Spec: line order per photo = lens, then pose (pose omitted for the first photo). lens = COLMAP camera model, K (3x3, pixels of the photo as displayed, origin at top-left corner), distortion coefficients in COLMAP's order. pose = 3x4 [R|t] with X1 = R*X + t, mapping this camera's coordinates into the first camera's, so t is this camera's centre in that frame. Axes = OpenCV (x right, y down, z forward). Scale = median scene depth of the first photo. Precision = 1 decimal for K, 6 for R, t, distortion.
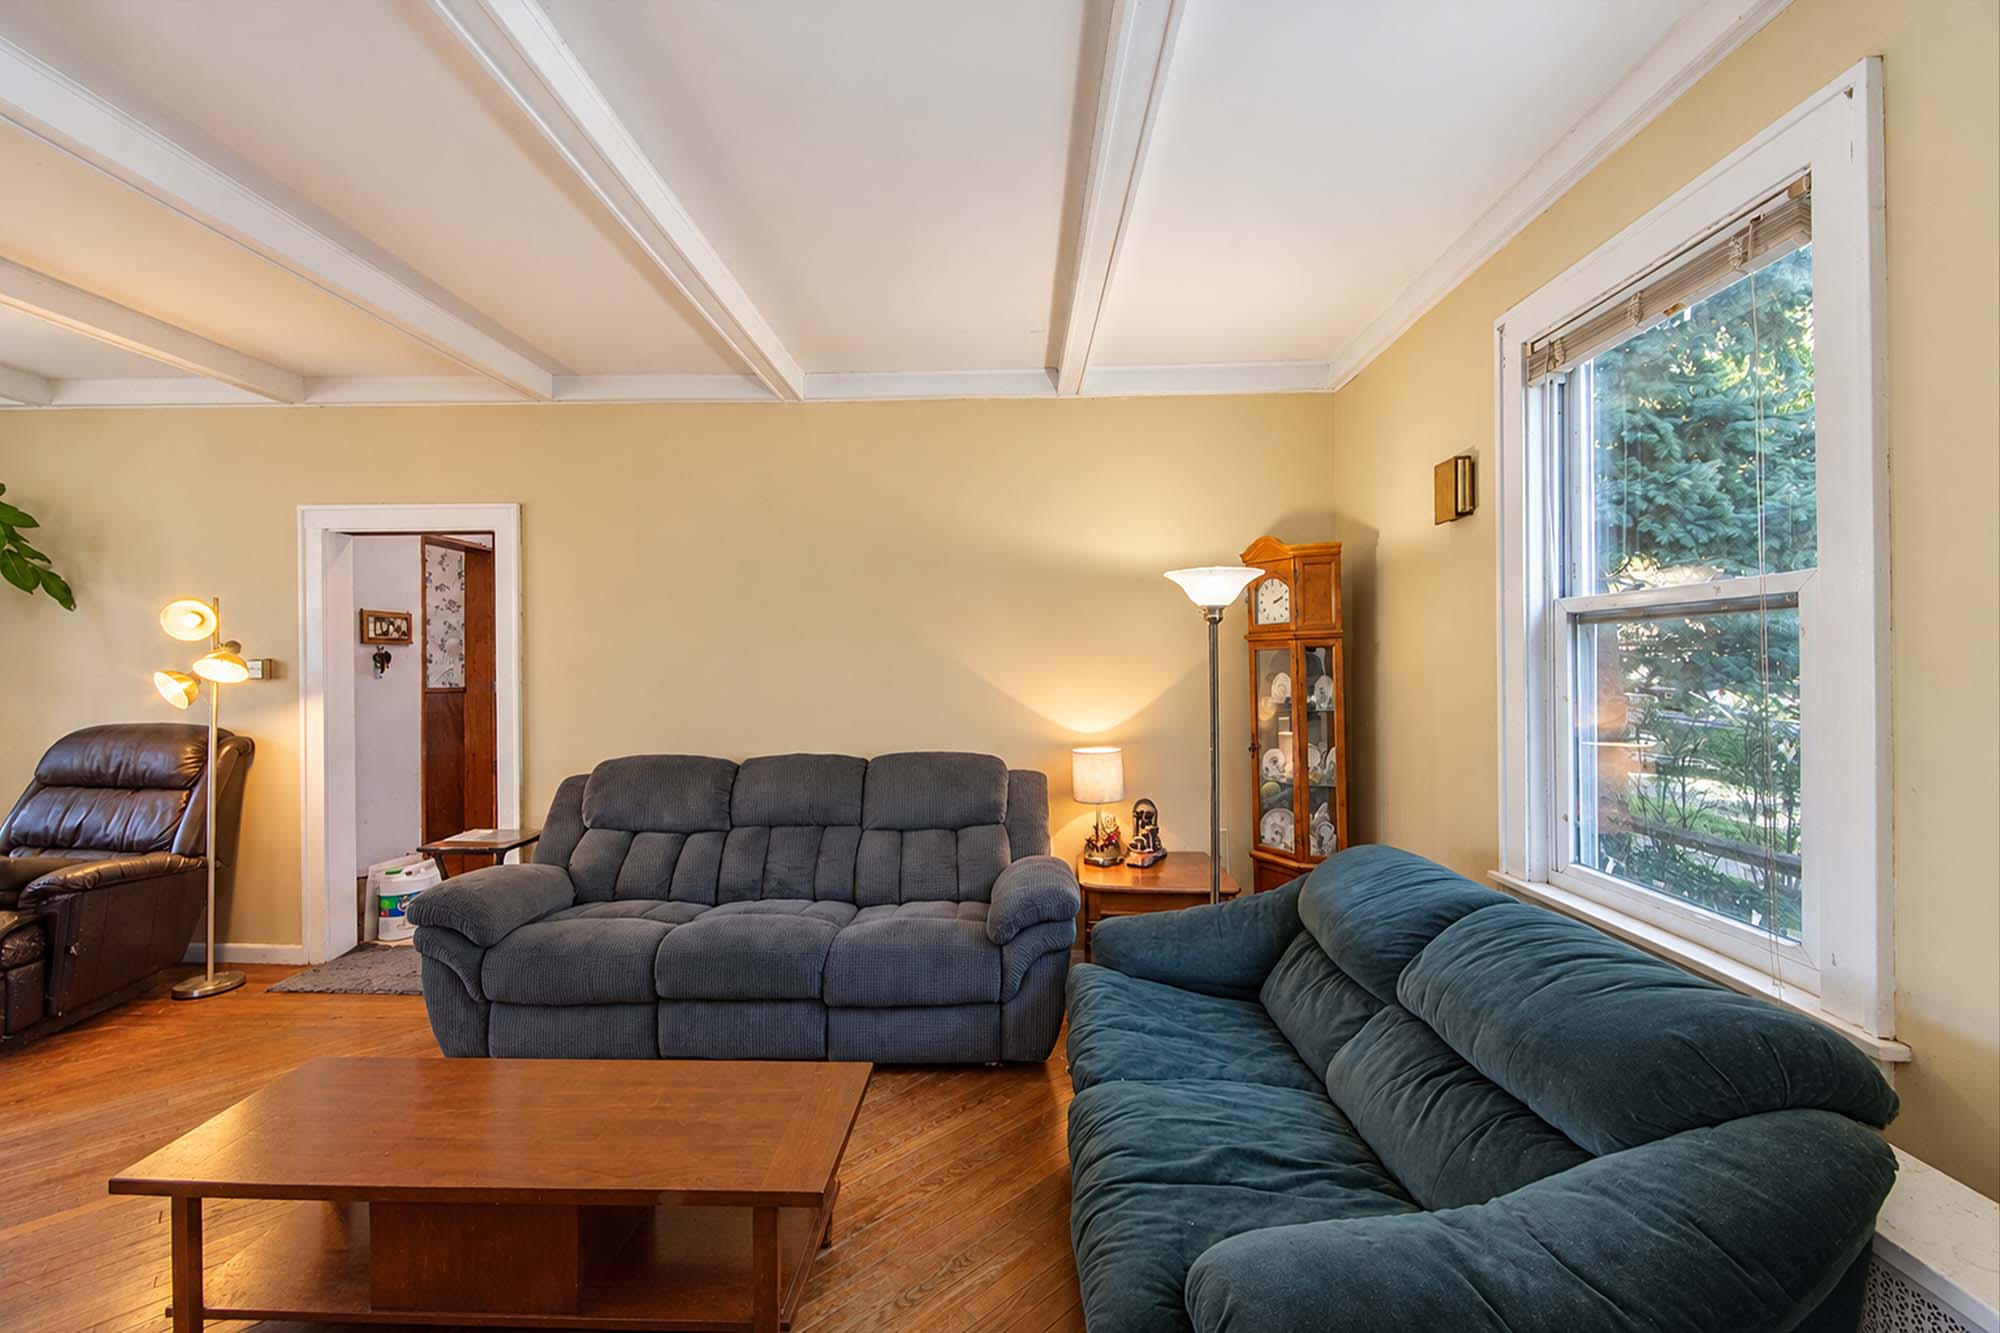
lens RADIAL K [[802.5, 0, 1006.6], [0, 802.5, 660.0], [0, 0, 1]] dist [-0.001348, 0.000089]
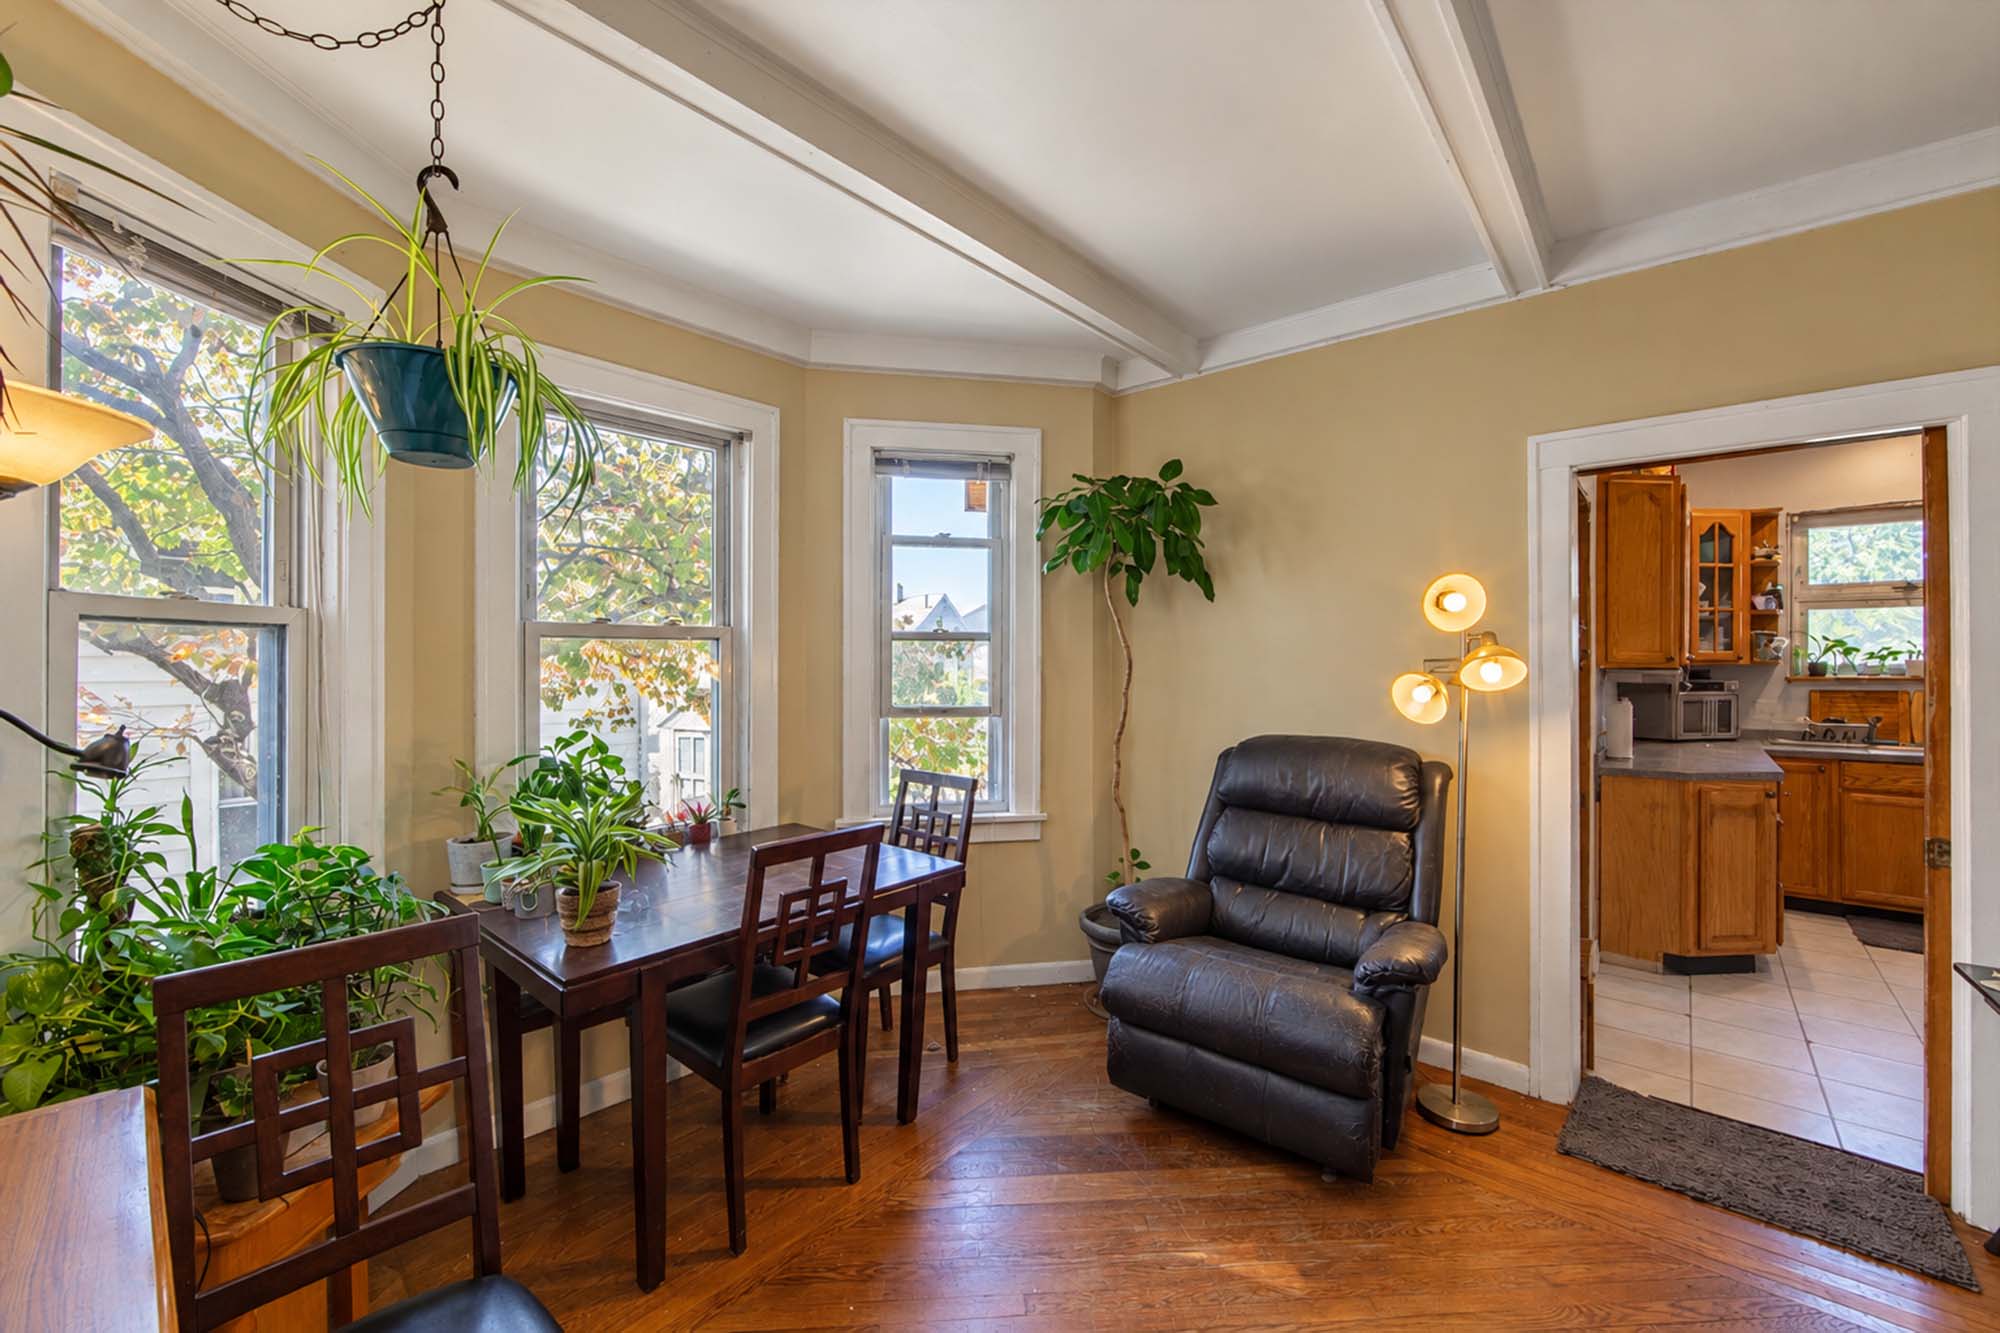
lens RADIAL K [[788.9, 0, 1000.0], [0, 788.9, 666.5], [0, 0, 1]] dist [-0.010337, 0.000085]
pose [[0.772593, 0.005632, -0.634877, -0.870315], [-0.004275, 0.999984, 0.003668, 0.007515], [0.634888, -0.000120, 0.772604, 0.199636]]
